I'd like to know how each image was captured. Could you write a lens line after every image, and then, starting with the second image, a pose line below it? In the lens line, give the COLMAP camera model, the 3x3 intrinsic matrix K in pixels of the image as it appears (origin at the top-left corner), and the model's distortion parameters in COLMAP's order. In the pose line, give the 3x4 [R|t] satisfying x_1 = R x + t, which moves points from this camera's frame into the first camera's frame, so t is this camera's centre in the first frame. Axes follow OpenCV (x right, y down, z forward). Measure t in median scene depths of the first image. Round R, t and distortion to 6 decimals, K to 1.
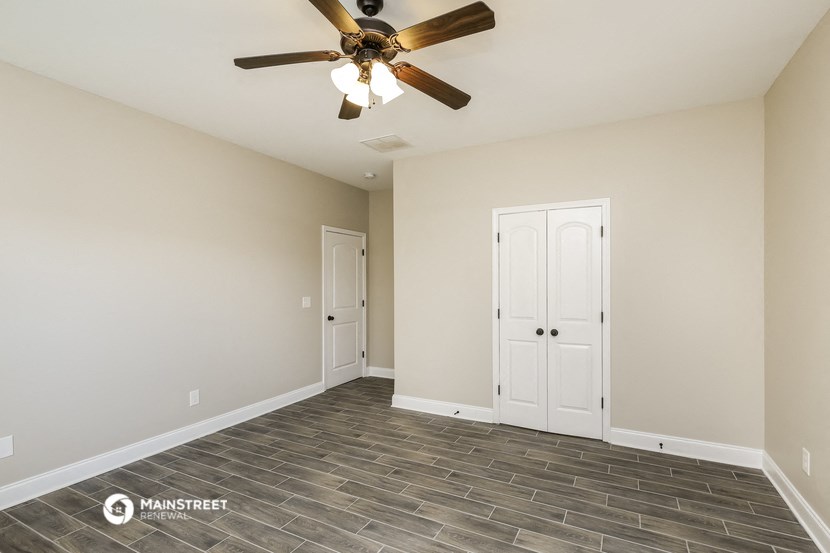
lens RADIAL K [[402.9, 0, 415.7], [0, 402.9, 286.0], [0, 0, 1]] dist [0.013503, -0.000920]
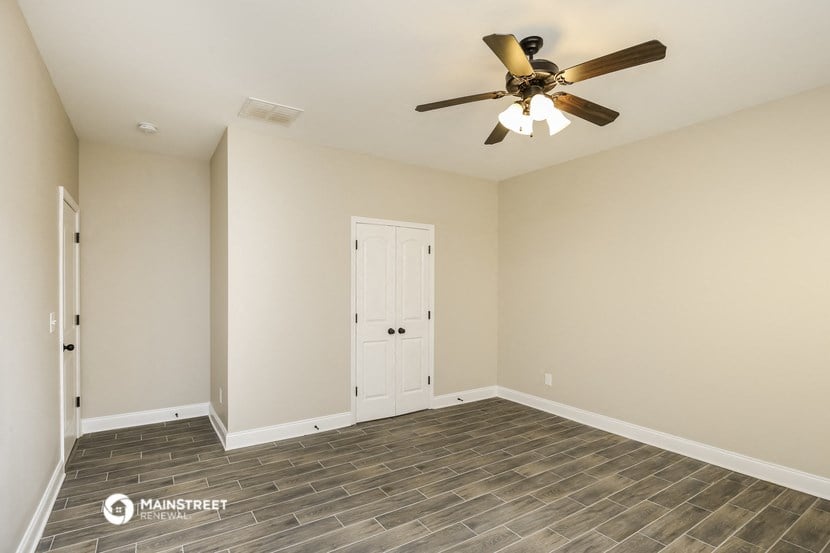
lens RADIAL K [[409.4, 0, 409.5], [0, 409.4, 288.1], [0, 0, 1]] dist [-0.002424, -0.000767]
pose [[0.475869, 0.001972, 0.879514, -0.750917], [-0.002432, 0.999997, -0.000927, -0.009095], [-0.879513, -0.001698, 0.475872, 0.431525]]
